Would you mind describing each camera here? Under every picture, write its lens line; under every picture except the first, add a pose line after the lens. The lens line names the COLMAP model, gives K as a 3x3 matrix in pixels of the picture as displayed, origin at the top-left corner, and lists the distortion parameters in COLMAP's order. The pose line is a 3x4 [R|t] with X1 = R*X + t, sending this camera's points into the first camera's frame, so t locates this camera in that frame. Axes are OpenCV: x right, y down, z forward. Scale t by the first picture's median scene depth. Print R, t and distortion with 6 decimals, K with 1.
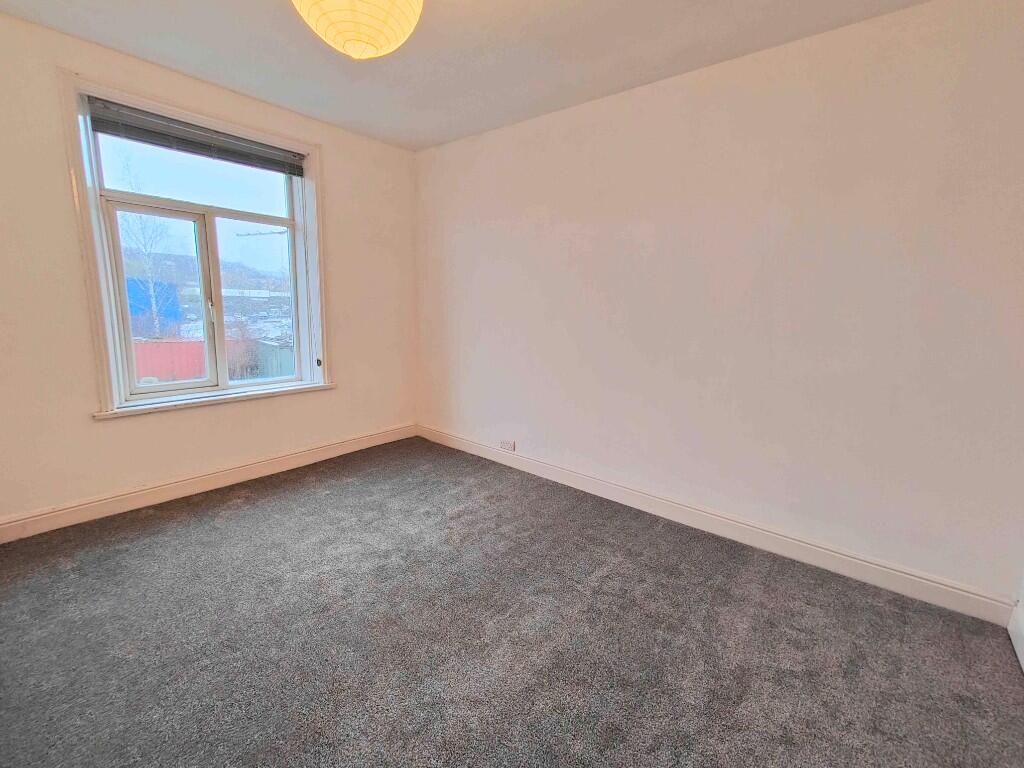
lens RADIAL K [[469.6, 0, 512.0], [0, 469.6, 384.0], [0, 0, 1]] dist [0.001212, 0.000445]
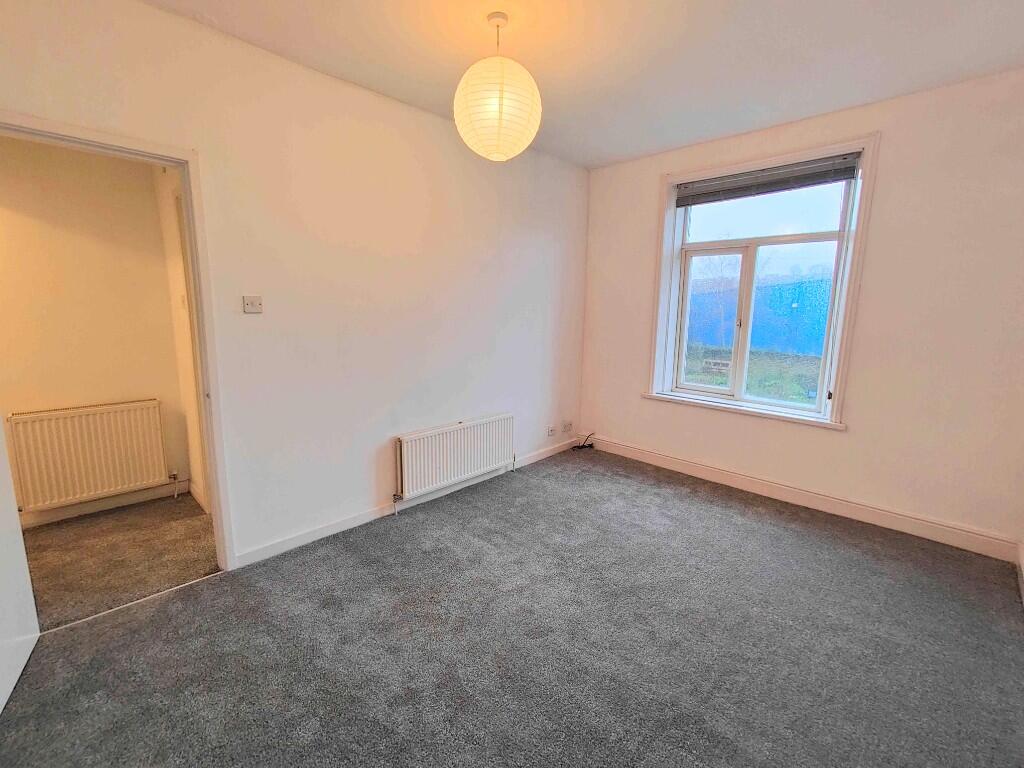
lens RADIAL K [[449.1, 0, 511.0], [0, 449.1, 379.9], [0, 0, 1]] dist [-0.000303, 0.000587]
pose [[-0.110106, 0.127140, -0.985755, 0.484460], [-0.193288, 0.970111, 0.146712, -0.087370], [0.974944, 0.206689, -0.082241, 0.547325]]
